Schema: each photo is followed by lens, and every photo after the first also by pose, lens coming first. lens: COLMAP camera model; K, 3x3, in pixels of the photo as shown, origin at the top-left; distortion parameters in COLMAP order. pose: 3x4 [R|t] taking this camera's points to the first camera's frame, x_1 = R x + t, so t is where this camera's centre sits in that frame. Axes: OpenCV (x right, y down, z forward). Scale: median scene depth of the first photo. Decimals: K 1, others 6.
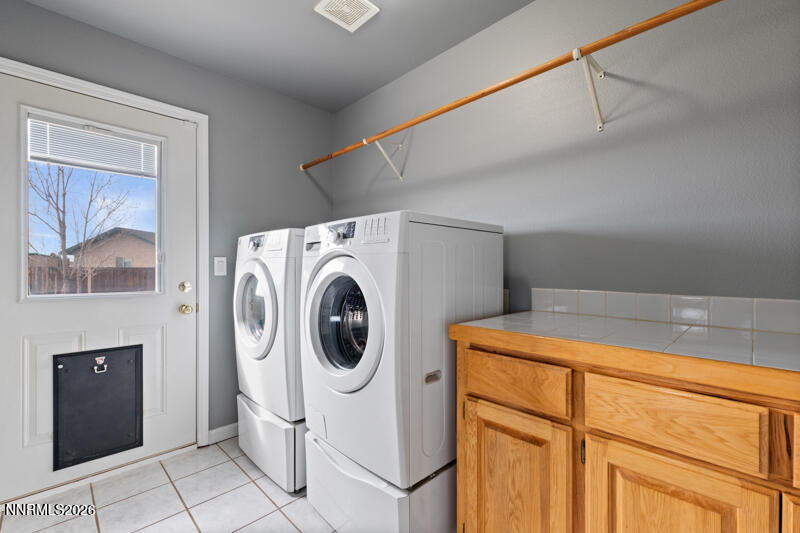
lens RADIAL K [[349.1, 0, 401.9], [0, 349.1, 271.1], [0, 0, 1]] dist [0.016588, -0.005739]
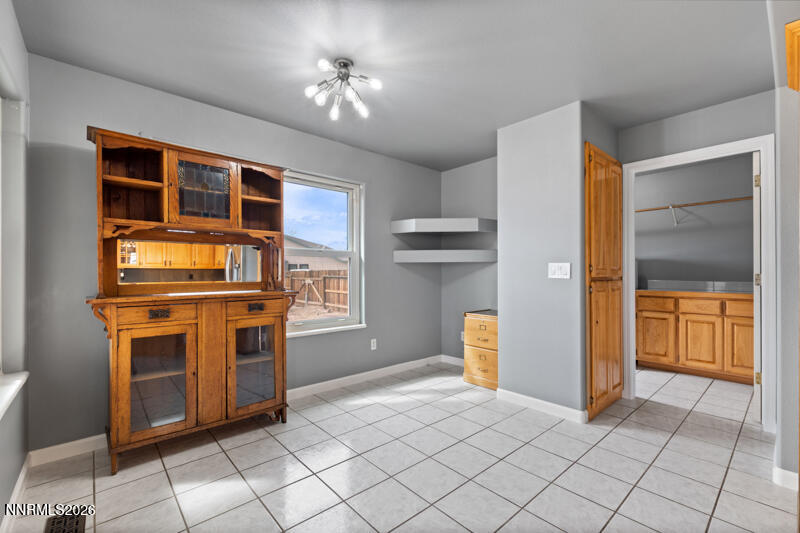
lens RADIAL K [[349.1, 0, 401.9], [0, 349.1, 271.1], [0, 0, 1]] dist [0.016588, -0.005739]
pose [[0.998210, -0.001314, -0.059786, -2.359305], [0.001015, 0.999987, -0.005030, -0.014686], [0.059792, 0.004960, 0.998199, -3.151678]]
